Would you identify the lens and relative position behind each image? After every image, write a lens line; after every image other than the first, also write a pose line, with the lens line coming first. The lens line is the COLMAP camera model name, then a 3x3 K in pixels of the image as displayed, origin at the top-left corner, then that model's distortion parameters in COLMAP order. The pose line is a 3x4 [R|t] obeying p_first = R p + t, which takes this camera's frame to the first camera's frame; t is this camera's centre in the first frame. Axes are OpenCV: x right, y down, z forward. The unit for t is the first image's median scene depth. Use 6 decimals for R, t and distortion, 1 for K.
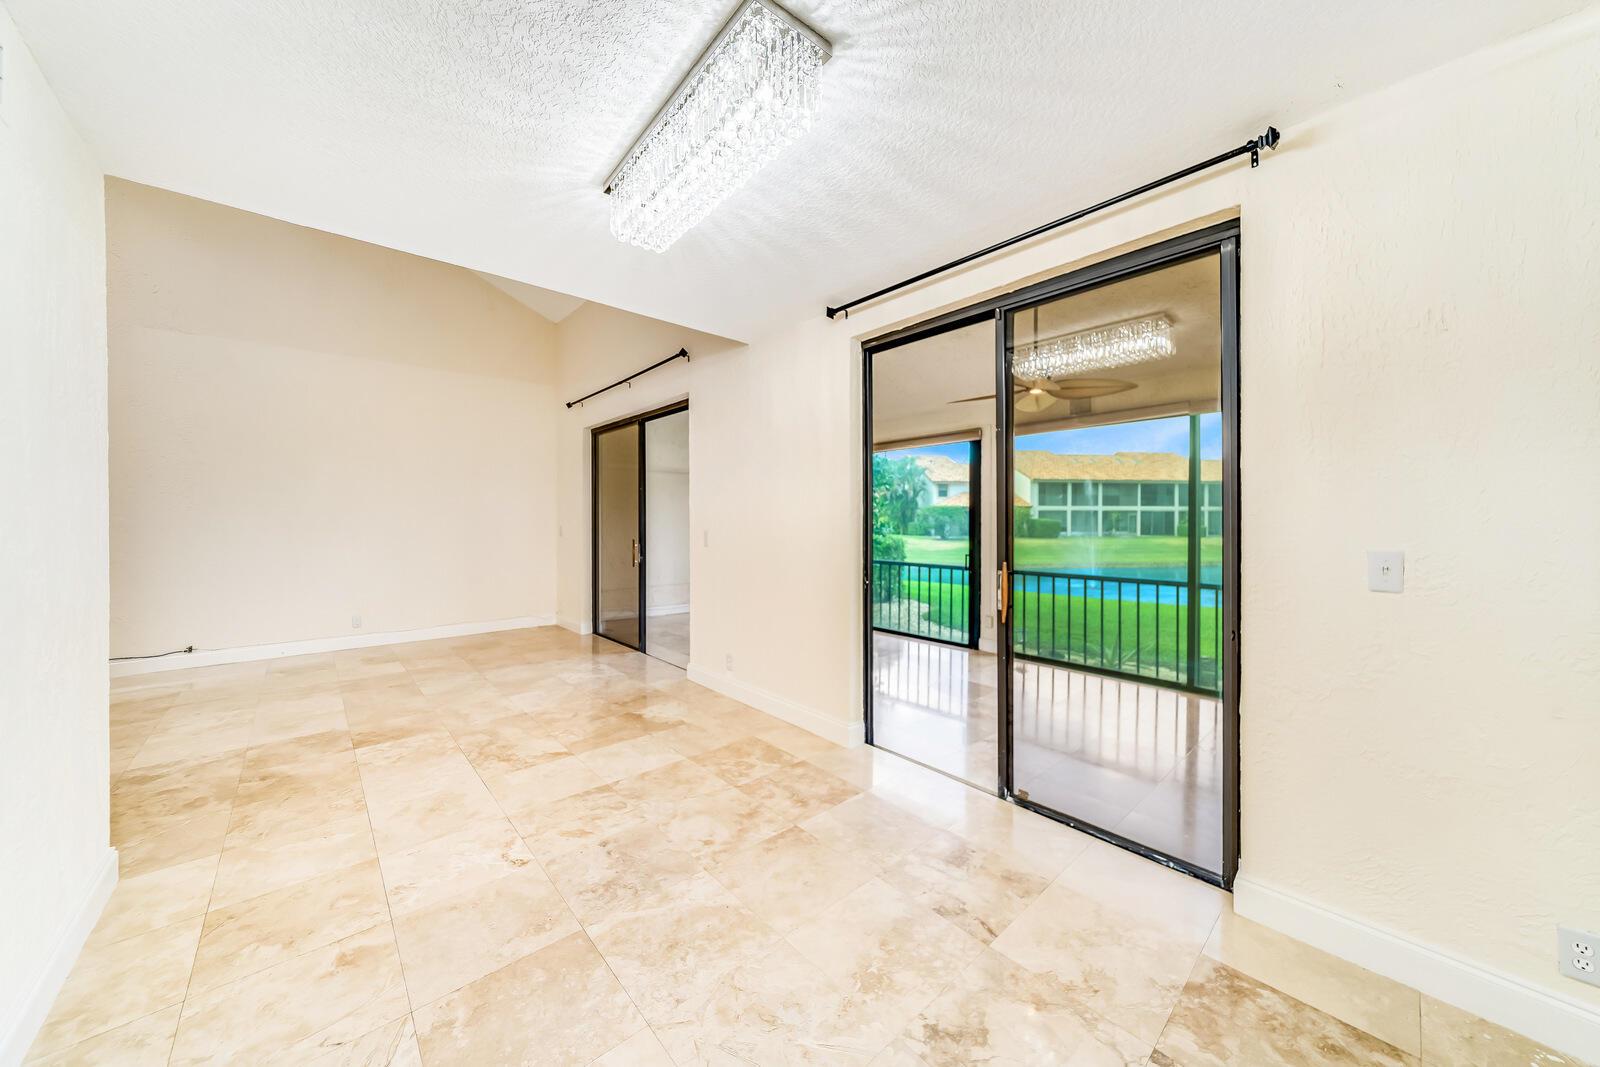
lens RADIAL K [[561.9, 0, 807.3], [0, 561.9, 516.7], [0, 0, 1]] dist [-0.001026, -0.000385]
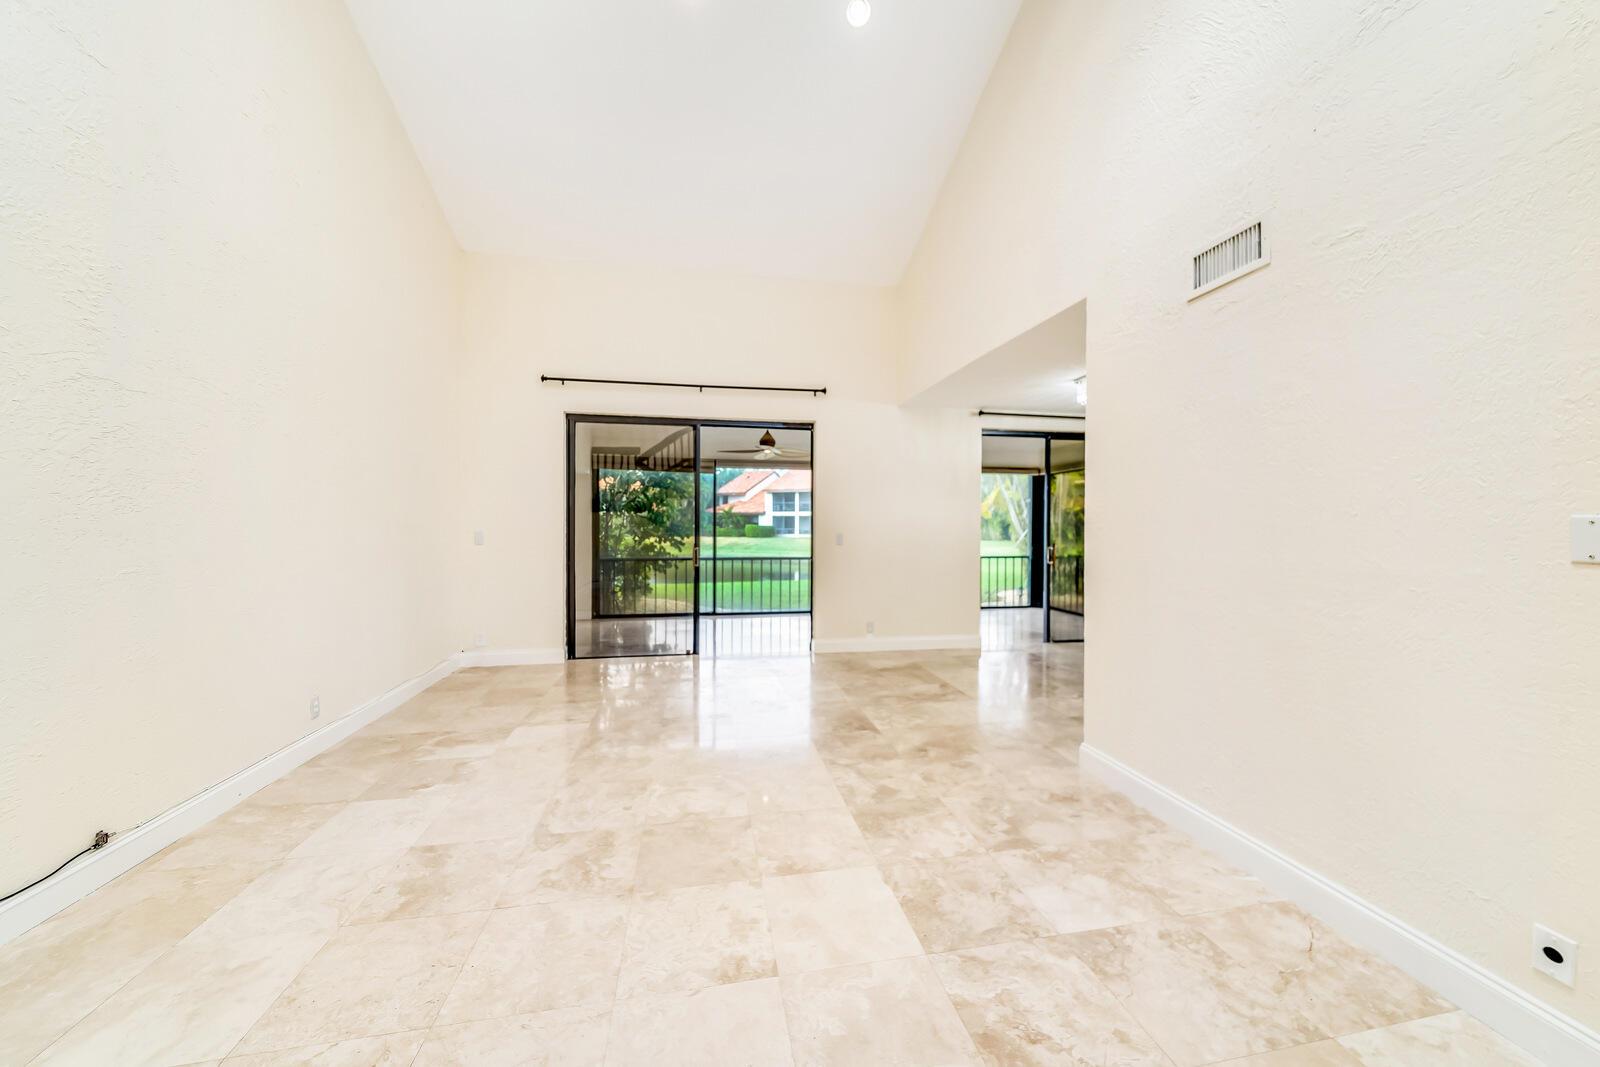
lens RADIAL K [[561.9, 0, 807.3], [0, 561.9, 516.7], [0, 0, 1]] dist [-0.001026, -0.000385]
pose [[0.522116, 0.008599, 0.852831, -1.755725], [-0.007818, 0.999955, -0.005296, -0.003981], [-0.852839, -0.003902, 0.522160, 0.509673]]
